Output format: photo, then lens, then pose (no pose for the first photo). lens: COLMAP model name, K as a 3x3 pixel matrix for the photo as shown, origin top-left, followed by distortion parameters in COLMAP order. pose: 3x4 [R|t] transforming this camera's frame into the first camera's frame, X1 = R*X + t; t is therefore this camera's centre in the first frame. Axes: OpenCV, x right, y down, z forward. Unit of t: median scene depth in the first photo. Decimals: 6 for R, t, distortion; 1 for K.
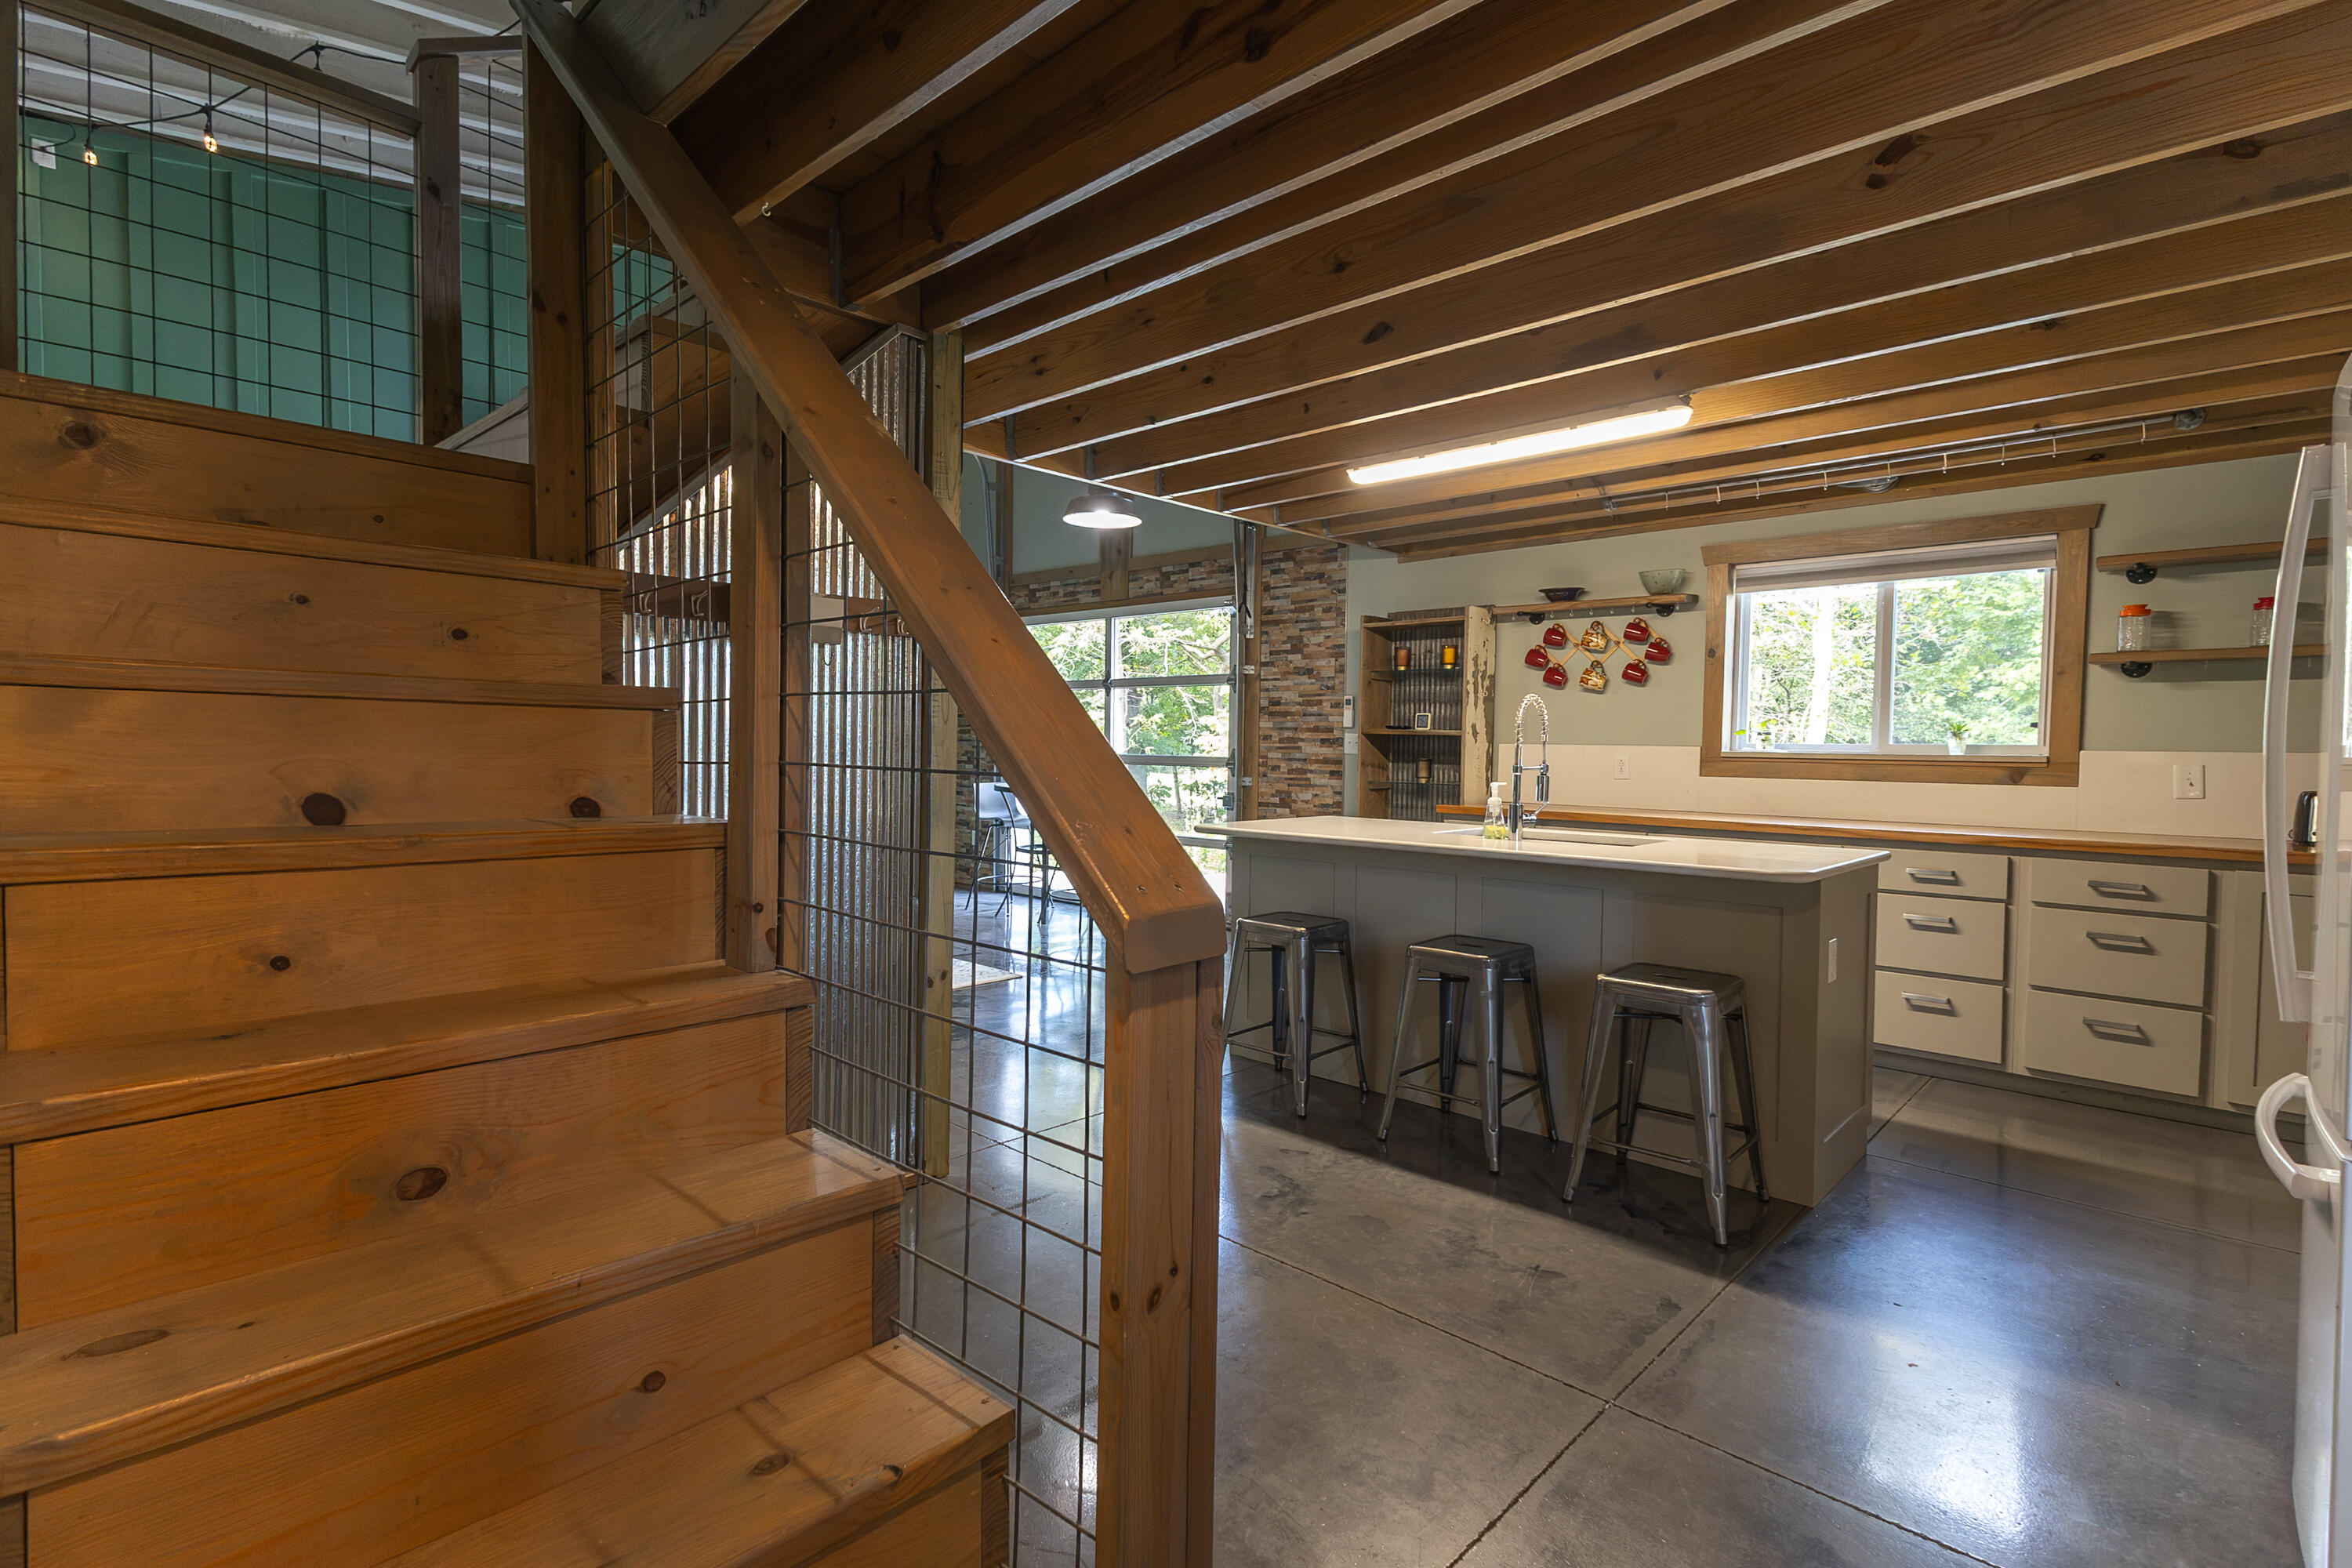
lens RADIAL K [[1113.0, 0, 1176.0], [0, 1113.0, 784.0], [0, 0, 1]] dist [0.012523, -0.000509]
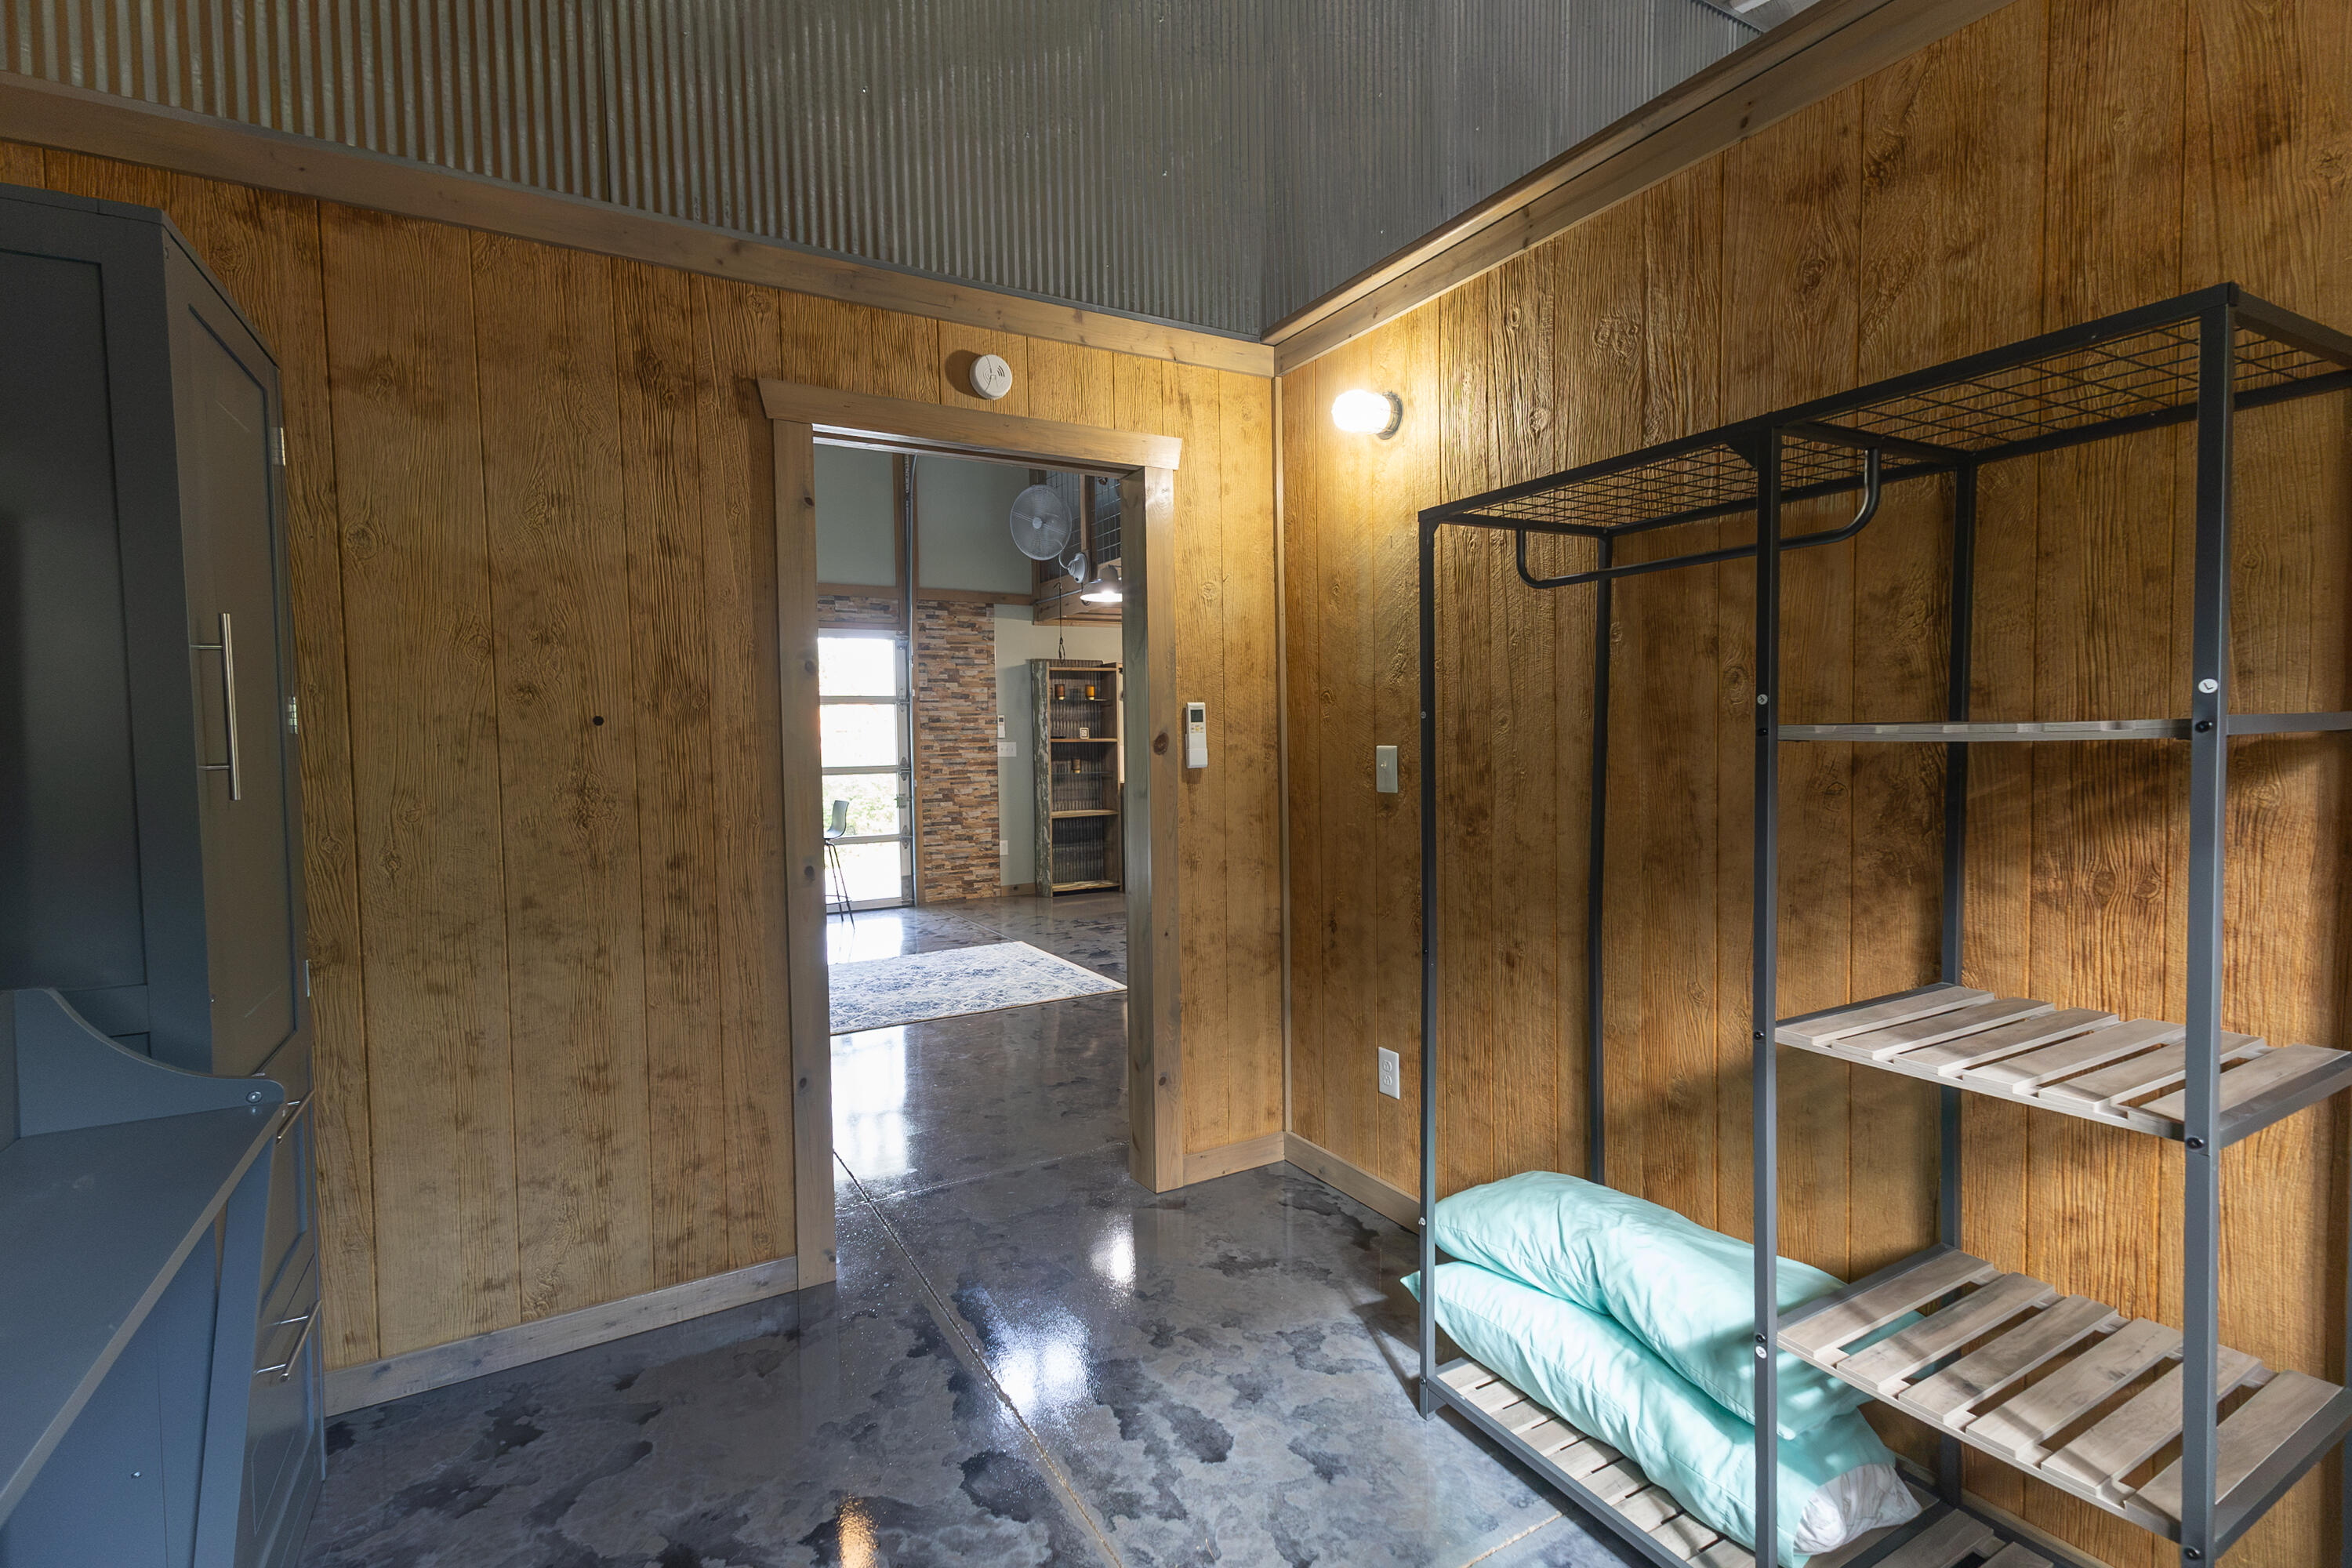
lens RADIAL K [[1072.2, 0, 1170.5], [0, 1072.2, 783.9], [0, 0, 1]] dist [0.021197, -0.000828]
pose [[0.290167, -0.067115, 0.954620, -1.036830], [0.052718, 0.997144, 0.054080, -0.053668], [-0.955523, 0.034634, 0.292876, 0.397854]]
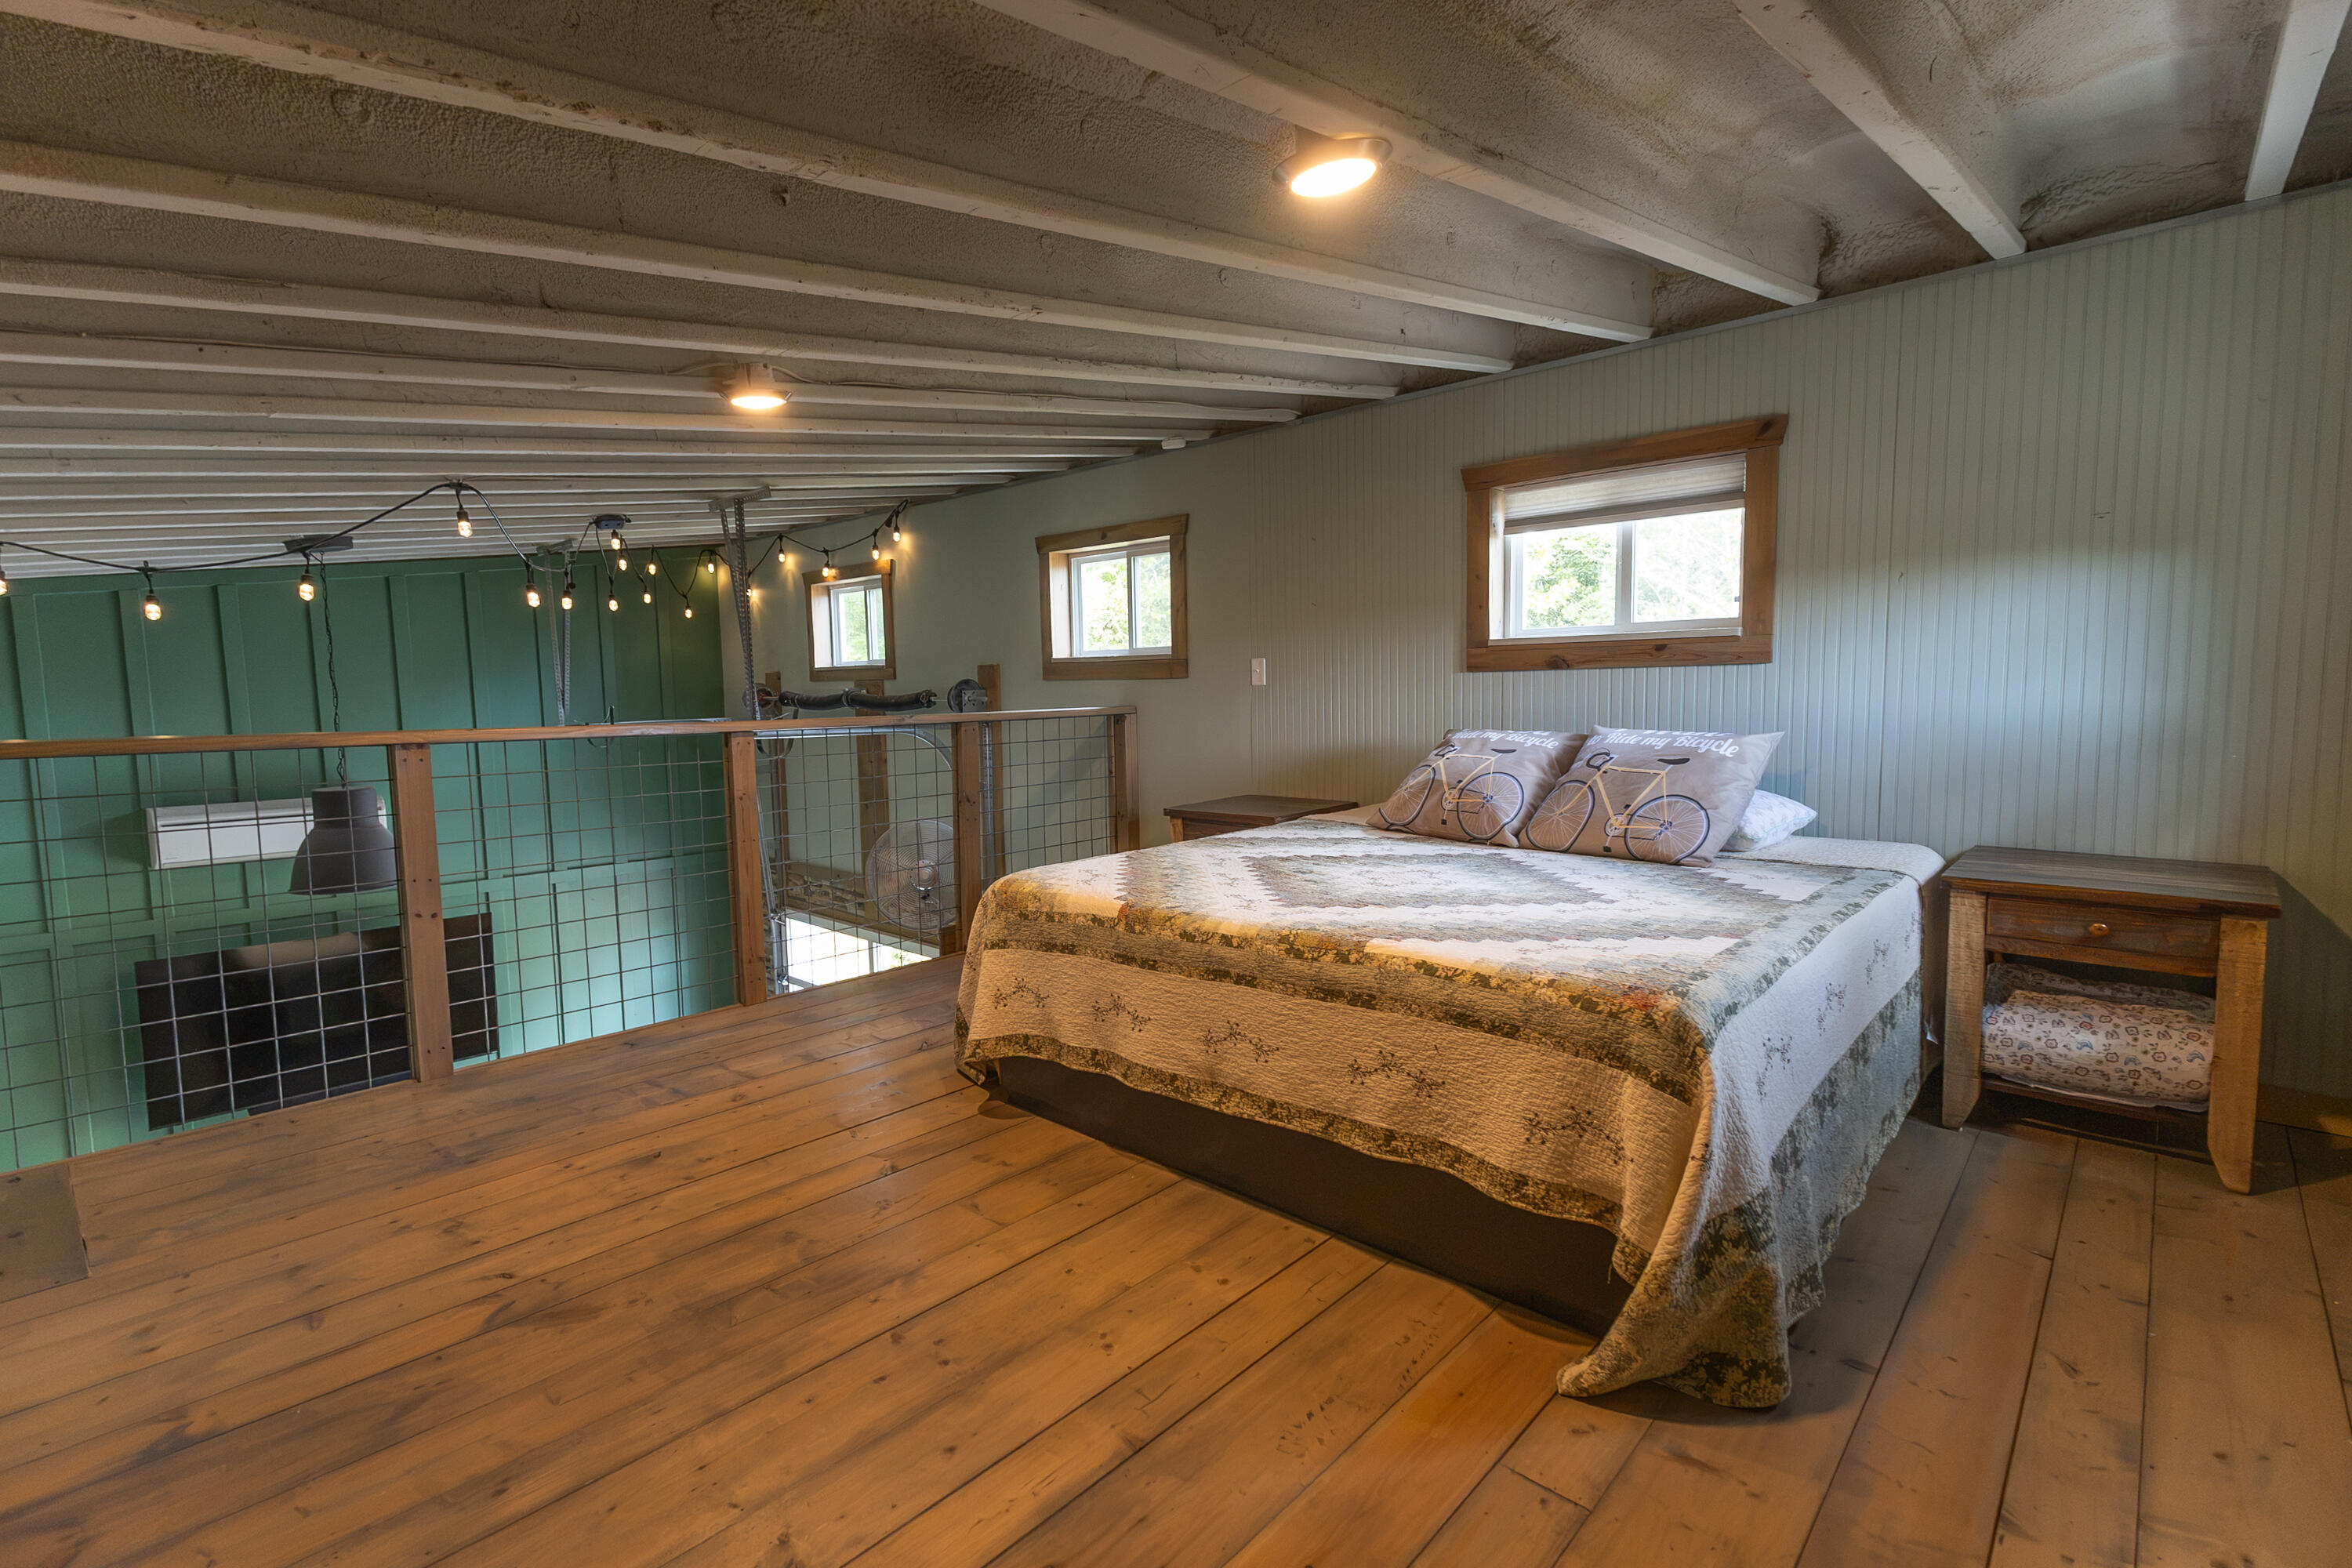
lens RADIAL K [[1072.2, 0, 1170.5], [0, 1072.2, 783.9], [0, 0, 1]] dist [0.021197, -0.000828]
pose [[0.999421, -0.032920, 0.008618, 0.221012], [0.032389, 0.997915, 0.055821, -0.376263], [-0.010437, -0.055509, 0.998404, 0.112654]]
